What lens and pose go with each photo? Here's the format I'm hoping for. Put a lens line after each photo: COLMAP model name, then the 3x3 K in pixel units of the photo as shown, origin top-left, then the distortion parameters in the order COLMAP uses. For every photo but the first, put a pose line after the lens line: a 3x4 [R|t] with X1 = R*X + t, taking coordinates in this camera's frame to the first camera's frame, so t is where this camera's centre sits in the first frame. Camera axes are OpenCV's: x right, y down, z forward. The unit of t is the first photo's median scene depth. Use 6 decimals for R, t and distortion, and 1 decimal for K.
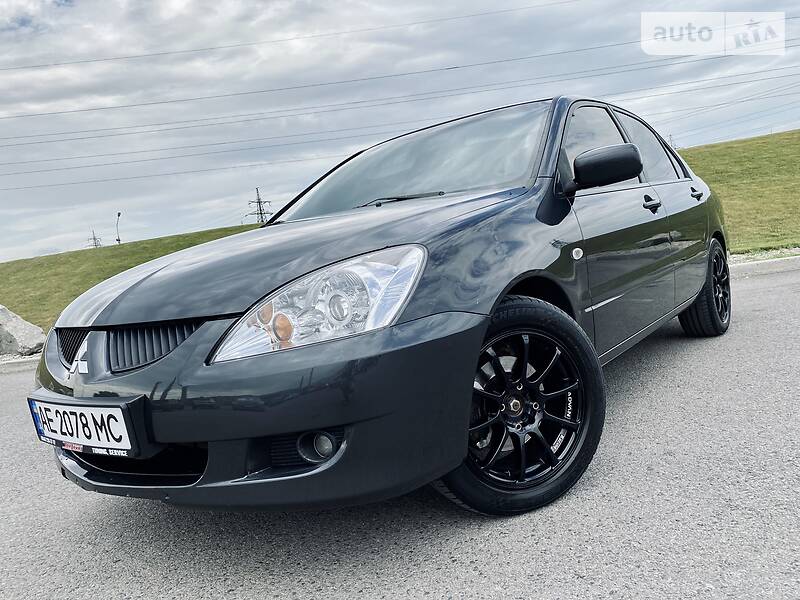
lens RADIAL K [[620.4, 0, 395.8], [0, 620.4, 305.0], [0, 0, 1]] dist [0.004387, 0.004178]
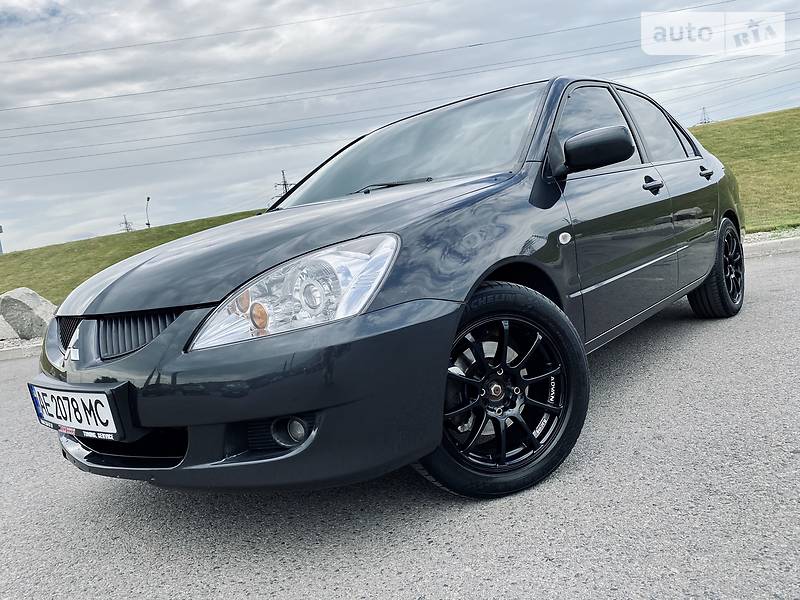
lens RADIAL K [[618.0, 0, 392.1], [0, 618.0, 298.7], [0, 0, 1]] dist [0.007619, -0.001759]
pose [[0.998723, -0.007231, -0.050007, 0.074499], [0.008314, 0.999734, 0.021494, -0.010349], [0.049838, -0.021882, 0.998518, -0.011131]]
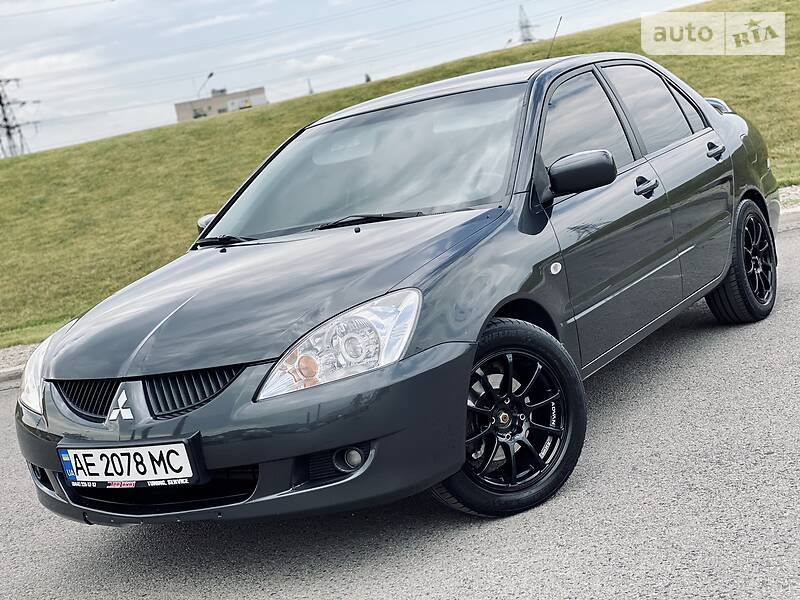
lens RADIAL K [[1208.4, 0, 400.0], [0, 1208.4, 300.0], [0, 0, 1]] dist [-0.035188, 1.446465]
pose [[0.993342, -0.070698, 0.090957, -0.173901], [0.067944, 0.997142, 0.033035, -0.132386], [-0.093032, -0.026635, 0.995307, -1.126287]]
